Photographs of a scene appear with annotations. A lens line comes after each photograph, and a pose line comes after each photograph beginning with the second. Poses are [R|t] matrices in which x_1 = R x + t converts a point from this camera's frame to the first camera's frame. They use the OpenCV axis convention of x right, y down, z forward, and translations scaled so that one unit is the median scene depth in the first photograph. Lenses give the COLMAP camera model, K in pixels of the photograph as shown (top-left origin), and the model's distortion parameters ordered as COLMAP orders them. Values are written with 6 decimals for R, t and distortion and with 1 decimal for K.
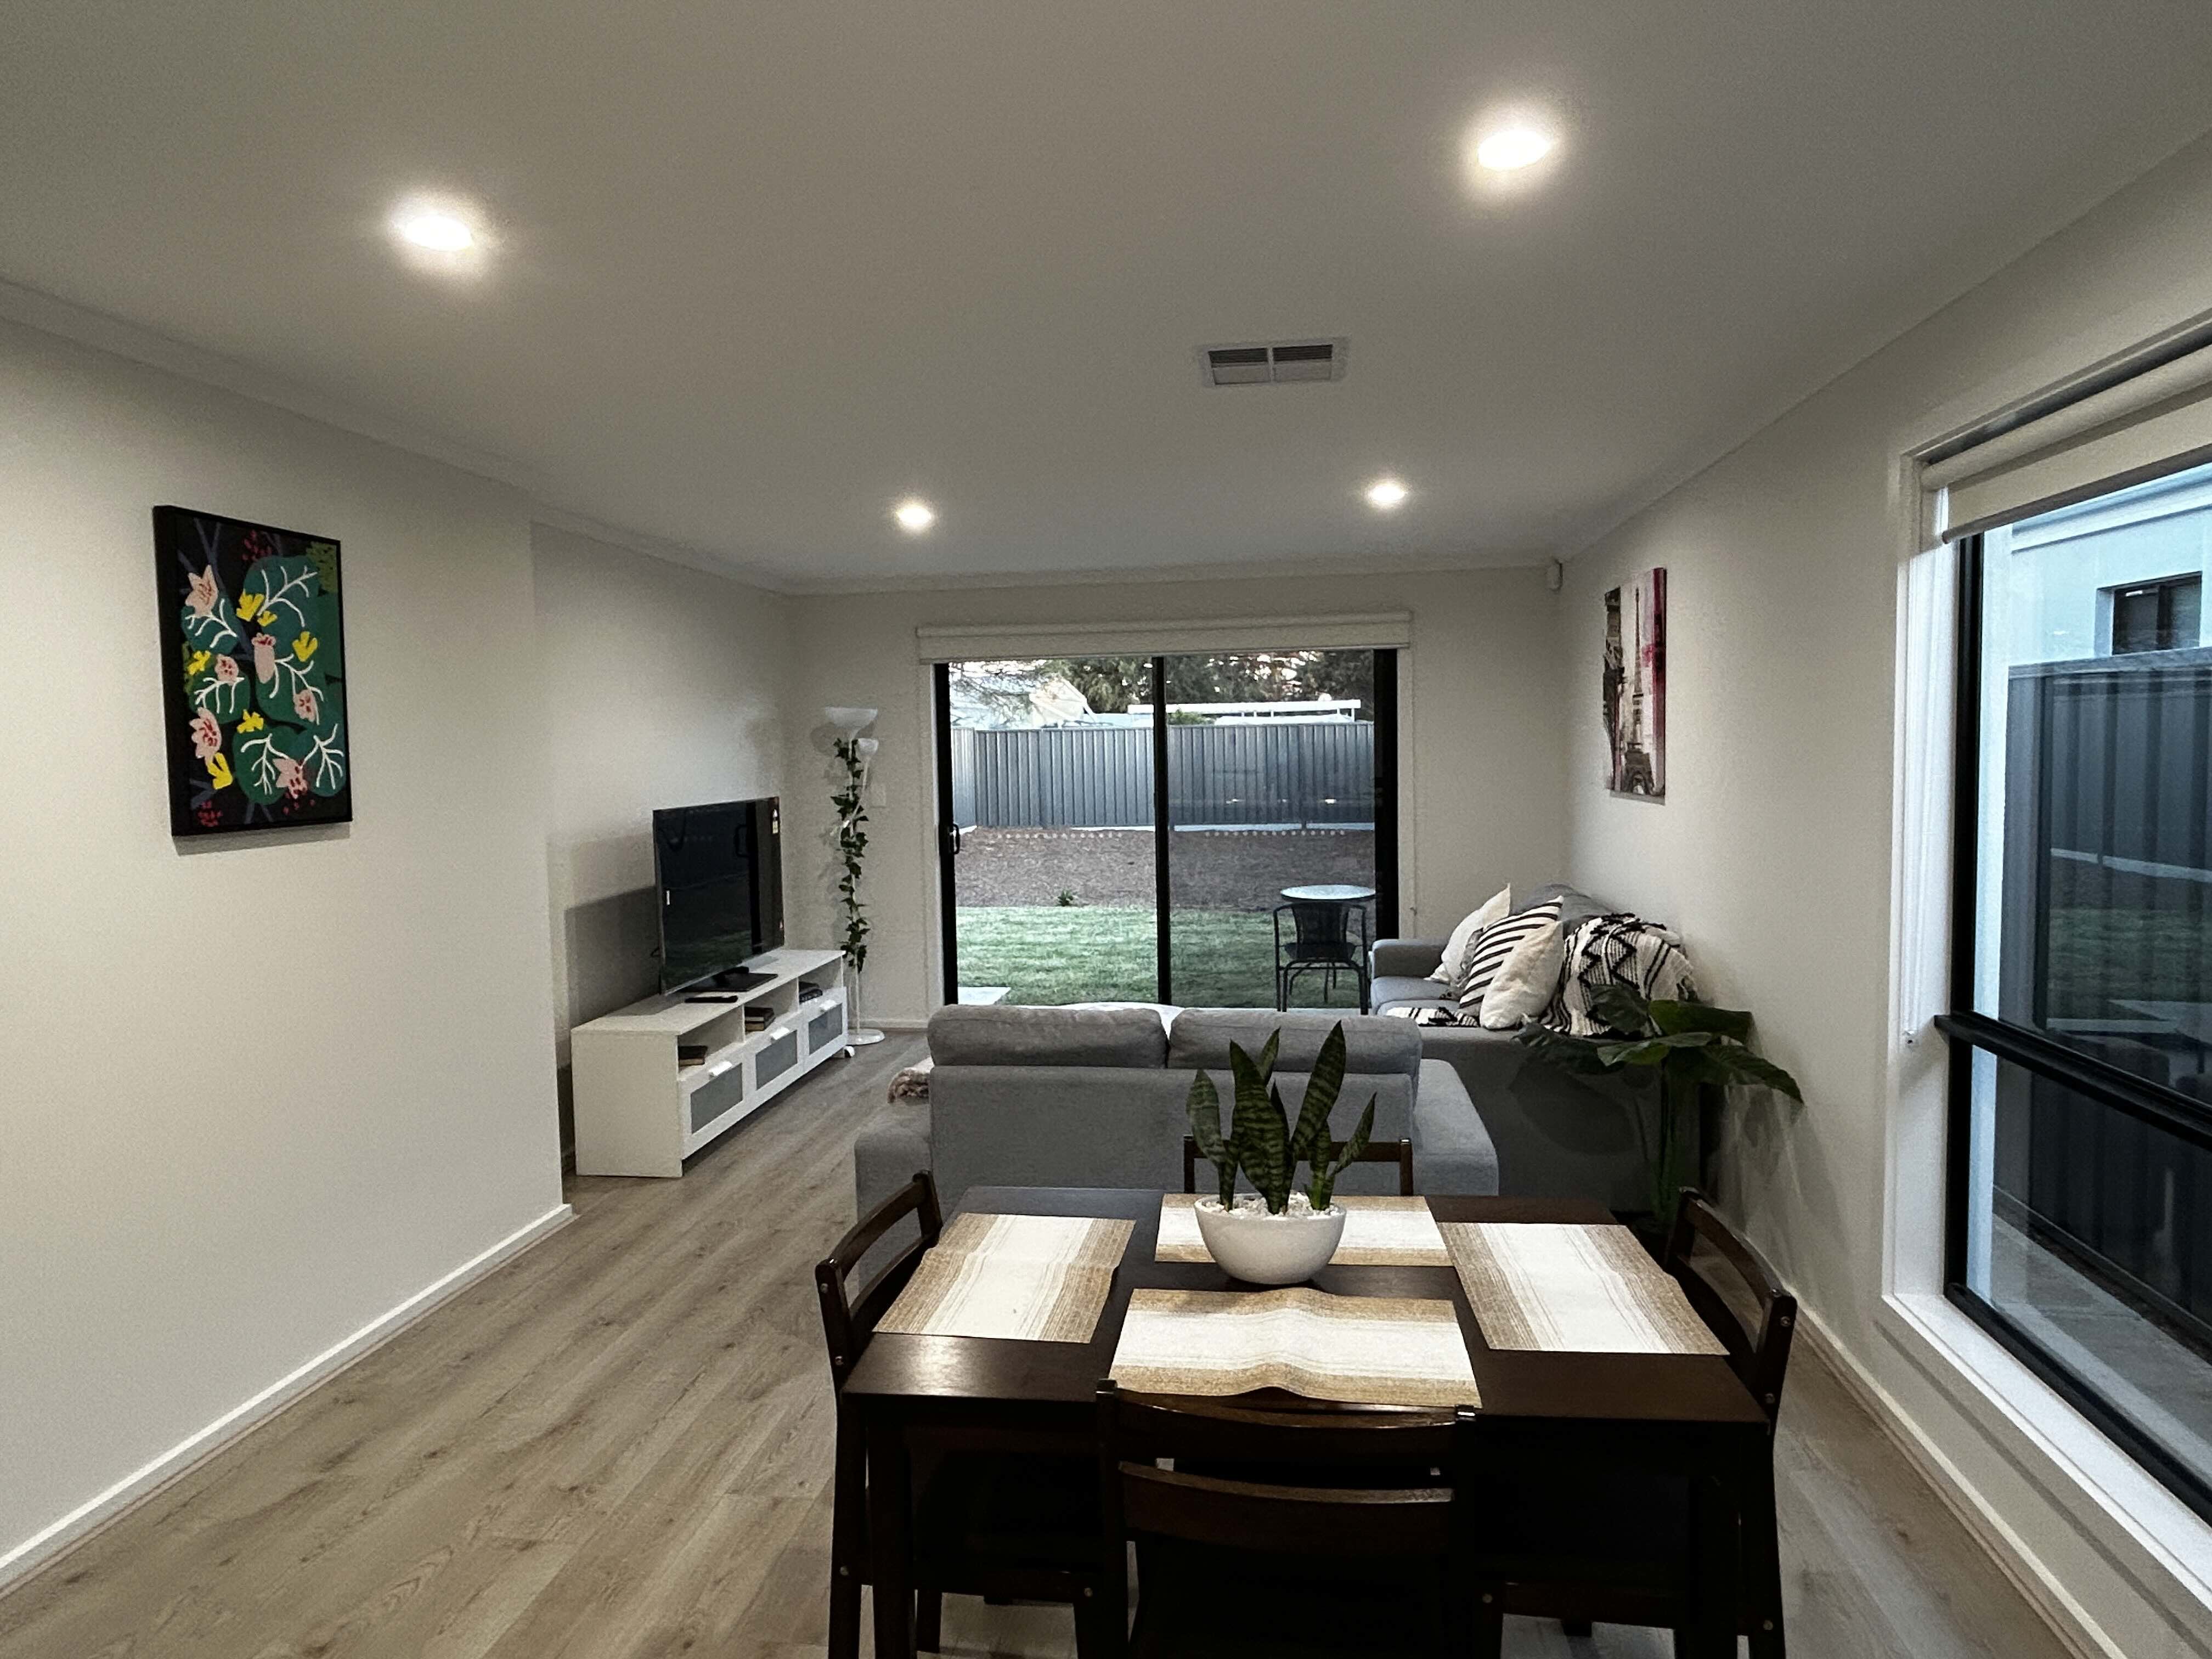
lens RADIAL K [[1296.1, 0, 1107.7], [0, 1296.1, 834.9], [0, 0, 1]] dist [0.003480, 0.000622]
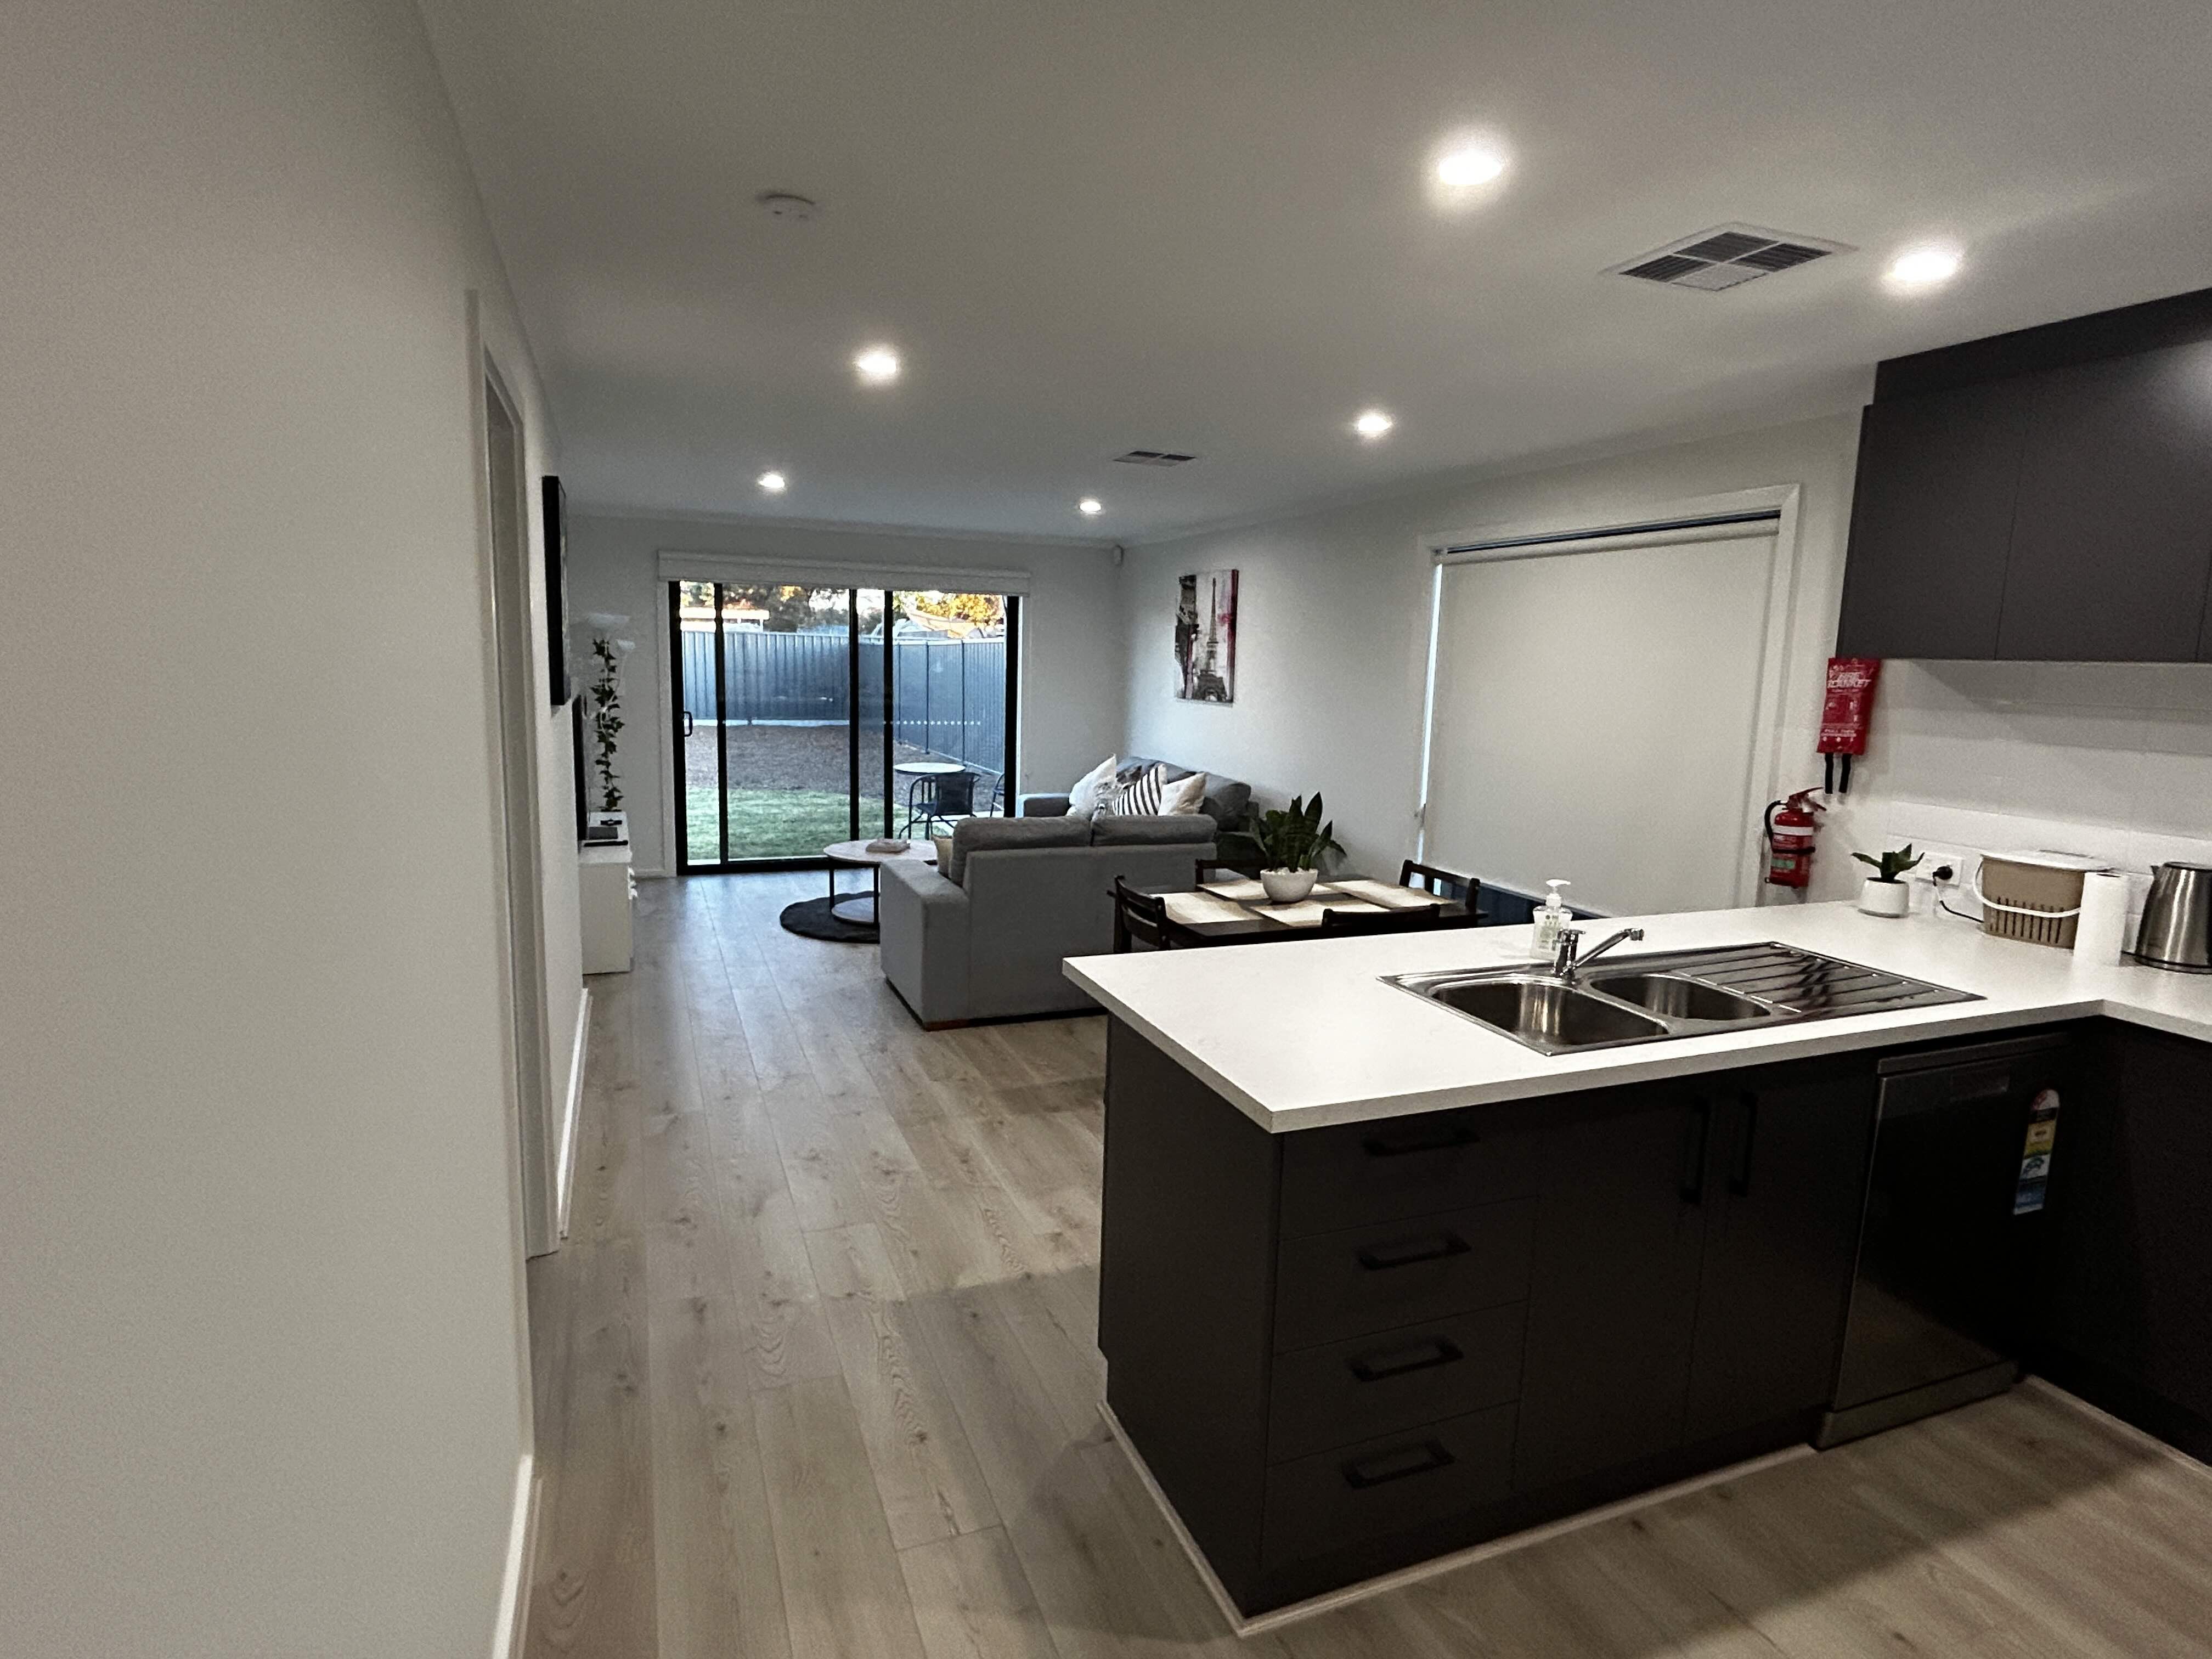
lens RADIAL K [[1166.7, 0, 1100.4], [0, 1166.7, 825.0], [0, 0, 1]] dist [-0.000508, -0.000062]
pose [[0.864367, -0.029336, 0.502004, -0.370643], [-0.009424, 0.997176, 0.074500, 0.014284], [-0.502773, -0.069127, 0.861650, -0.196949]]
